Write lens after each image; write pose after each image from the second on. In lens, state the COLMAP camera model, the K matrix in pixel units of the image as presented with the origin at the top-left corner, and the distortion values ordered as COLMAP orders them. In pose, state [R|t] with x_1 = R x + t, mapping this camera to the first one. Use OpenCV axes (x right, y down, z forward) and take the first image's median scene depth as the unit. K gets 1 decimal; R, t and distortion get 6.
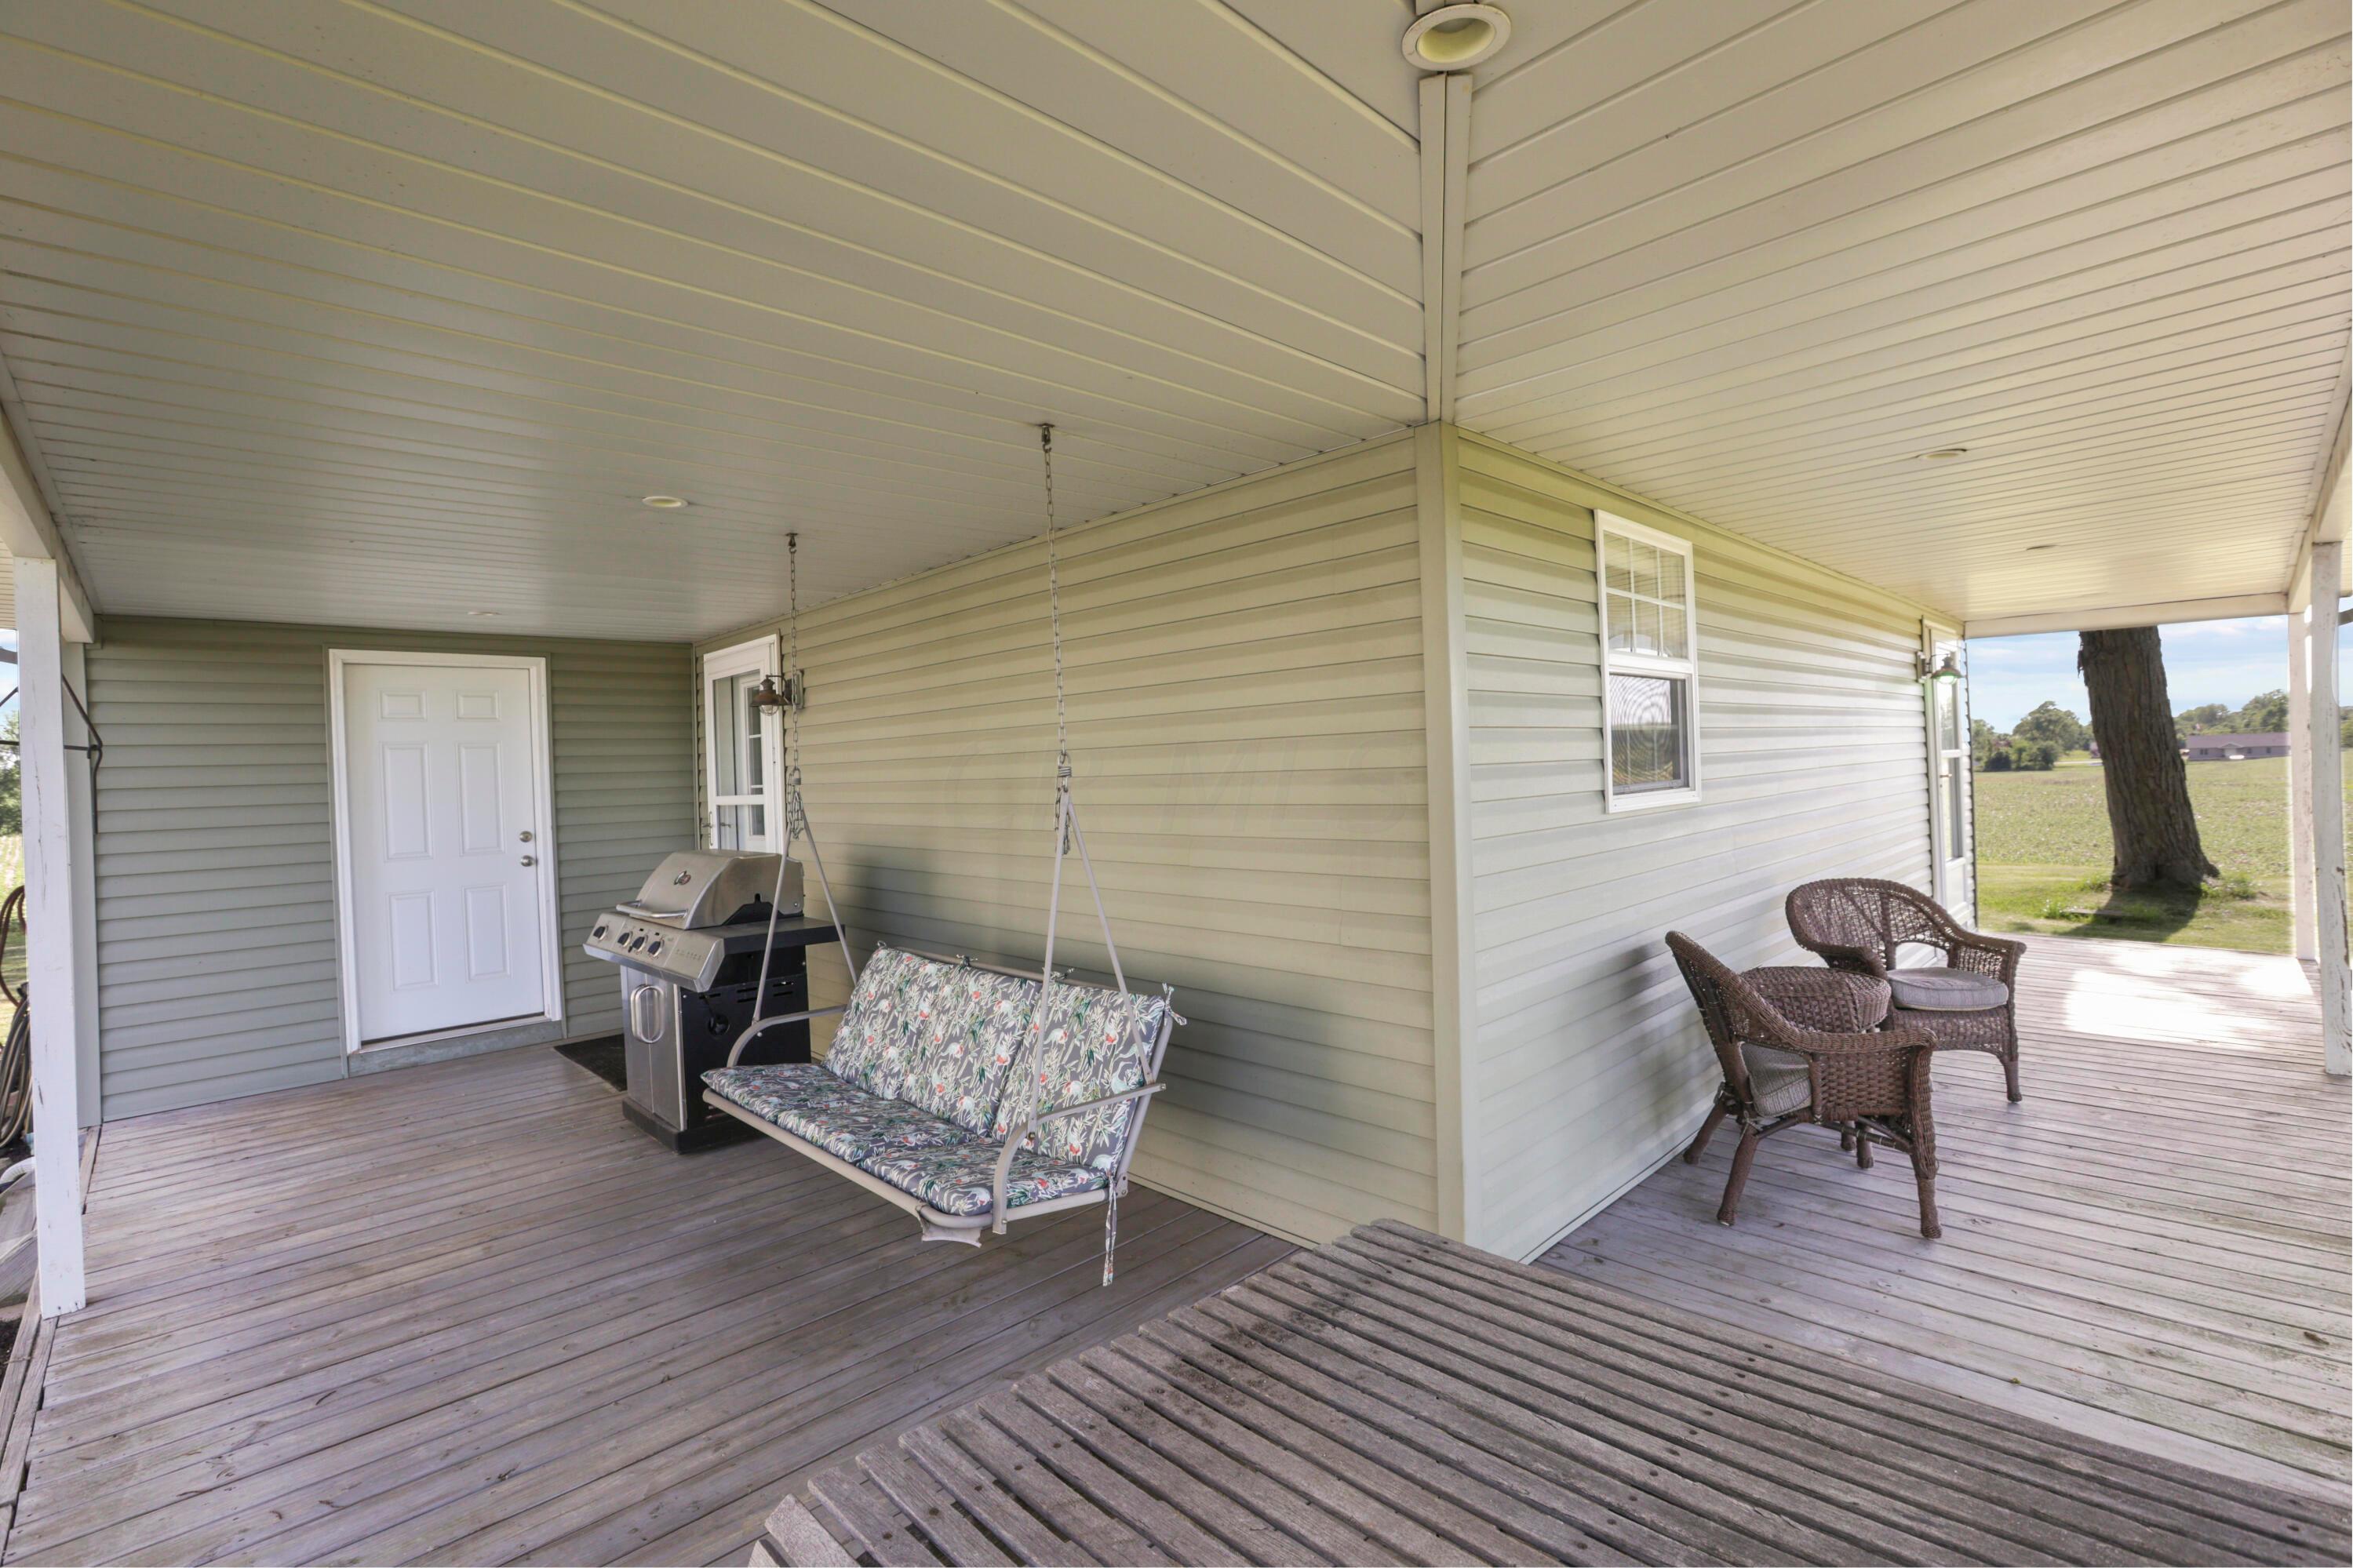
lens RADIAL K [[1068.9, 0, 1155.9], [0, 1068.9, 782.9], [0, 0, 1]] dist [-0.034249, 0.005534]
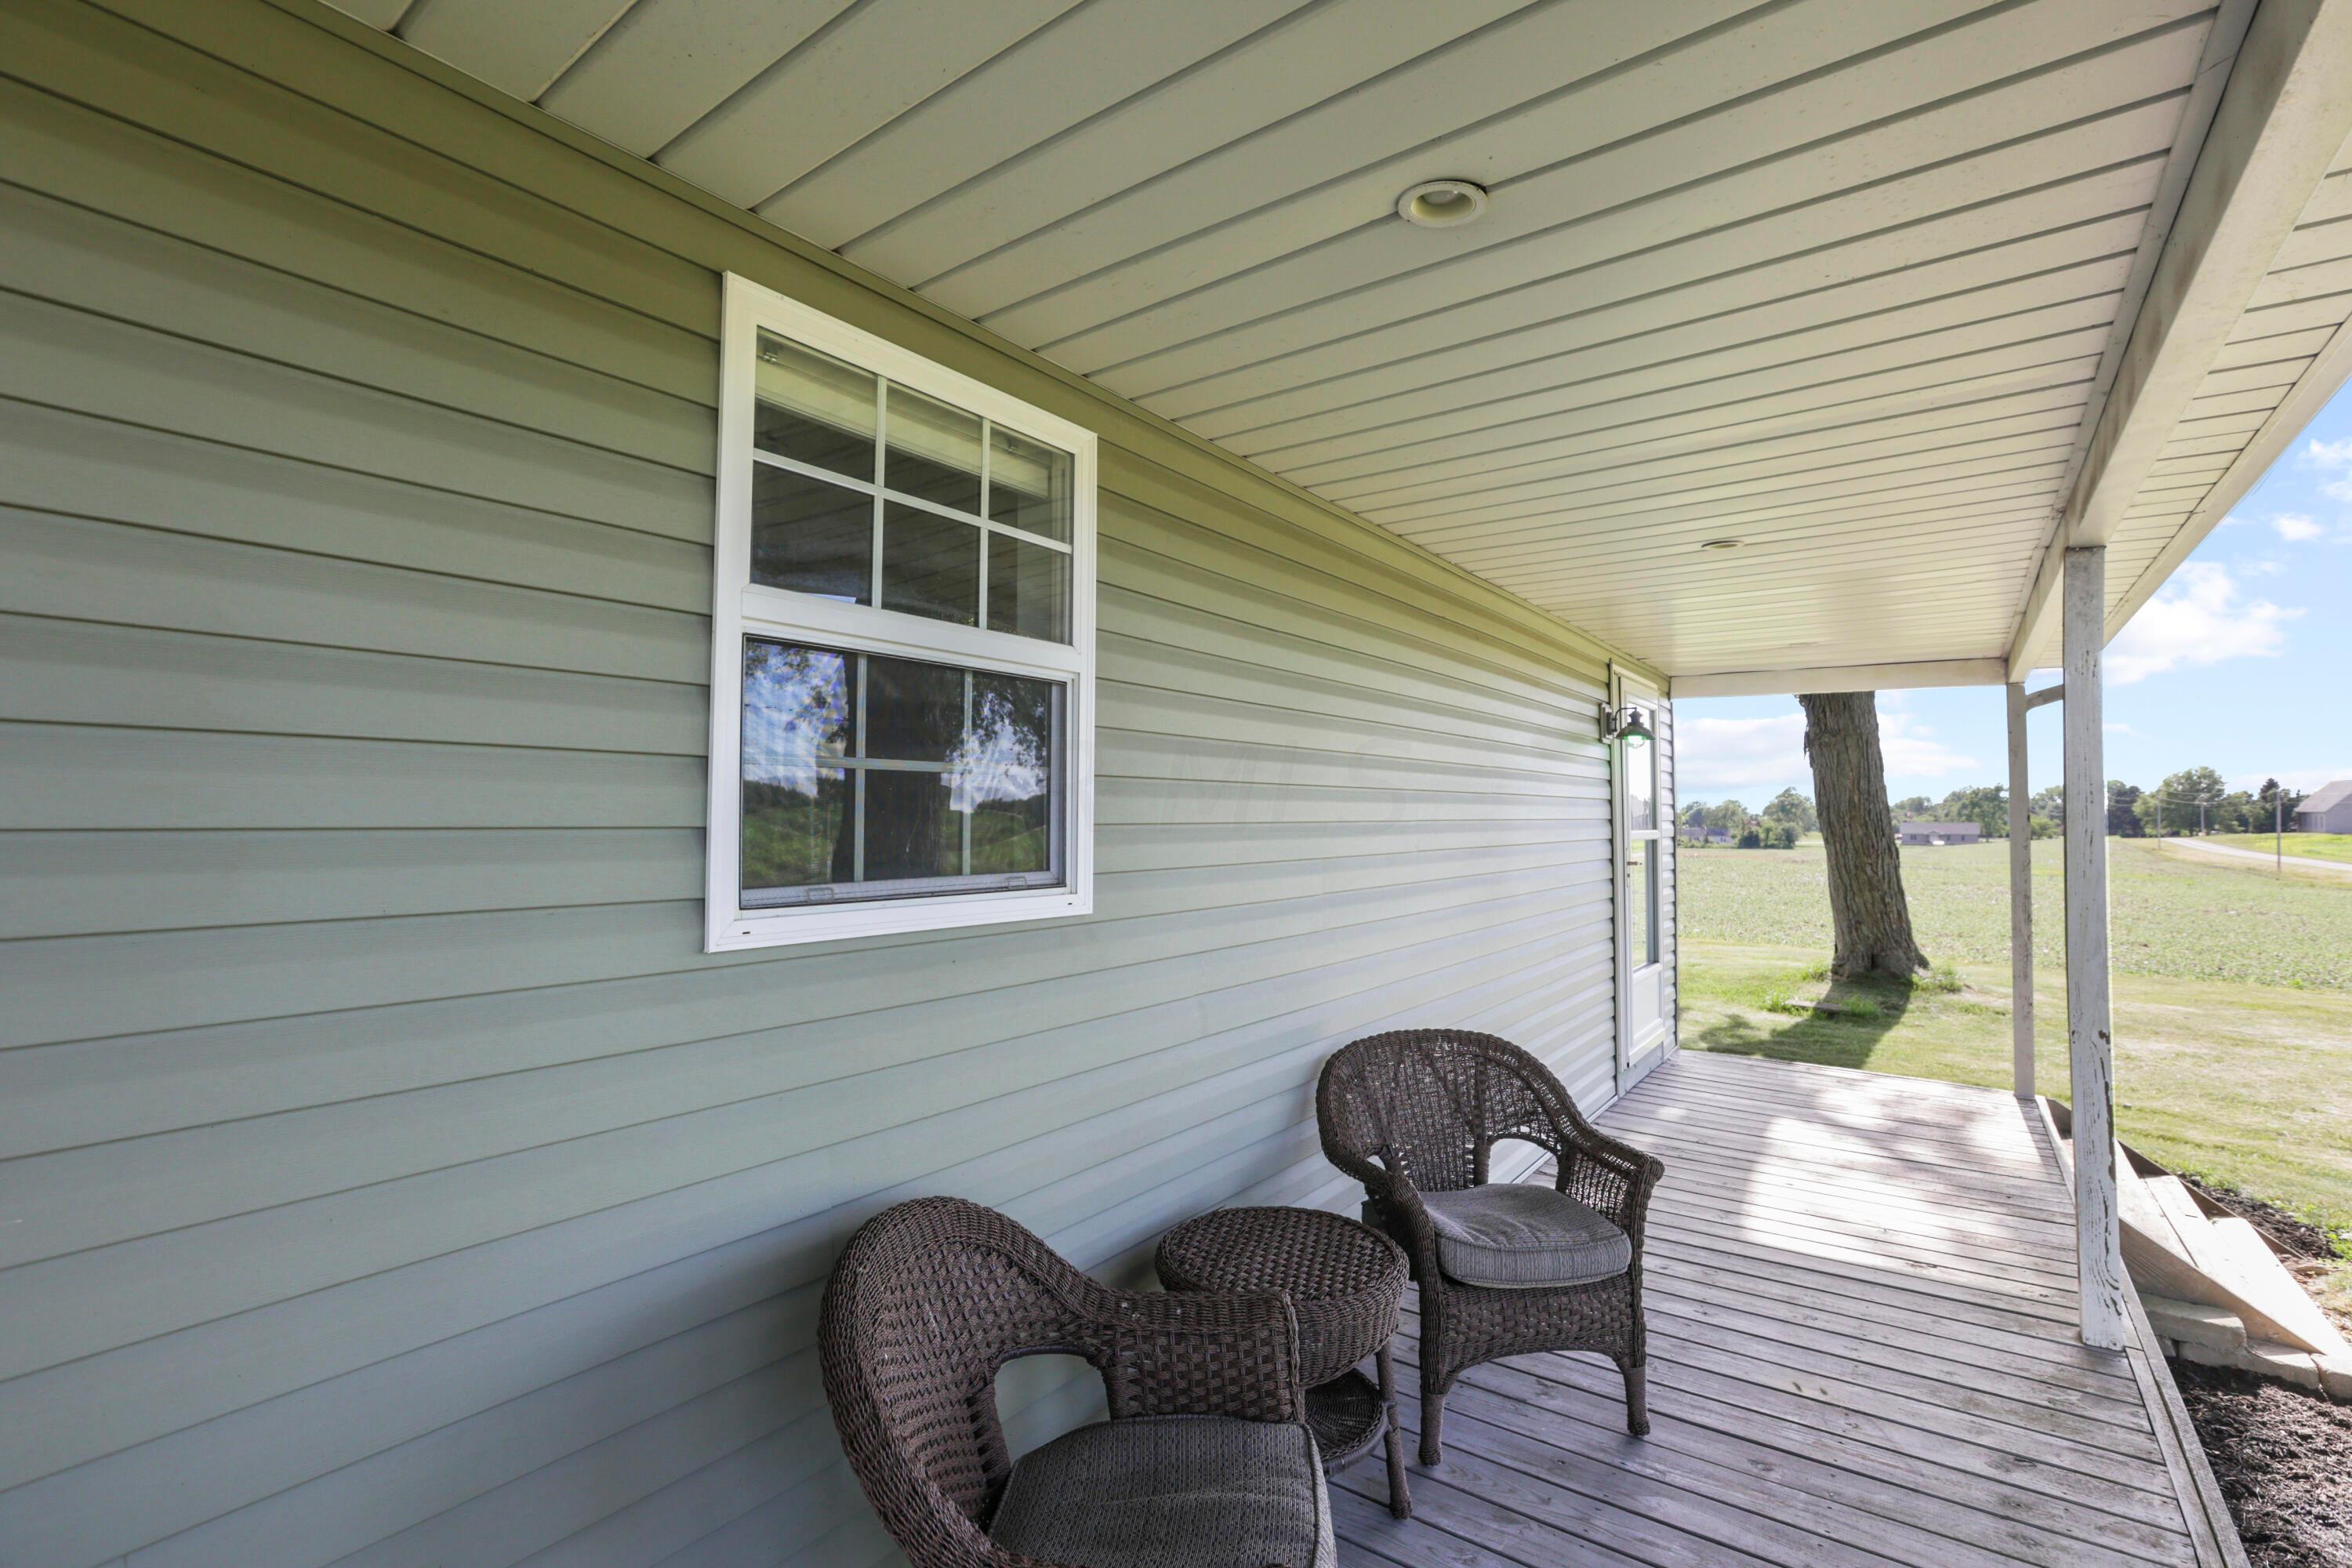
lens RADIAL K [[1068.6, 0, 1186.3], [0, 1068.6, 787.4], [0, 0, 1]] dist [-0.034249, 0.005534]
pose [[0.981982, 0.044706, 0.183609, 0.266919], [-0.036631, 0.998216, -0.047142, -0.012879], [-0.185389, 0.039566, 0.981868, 0.270130]]
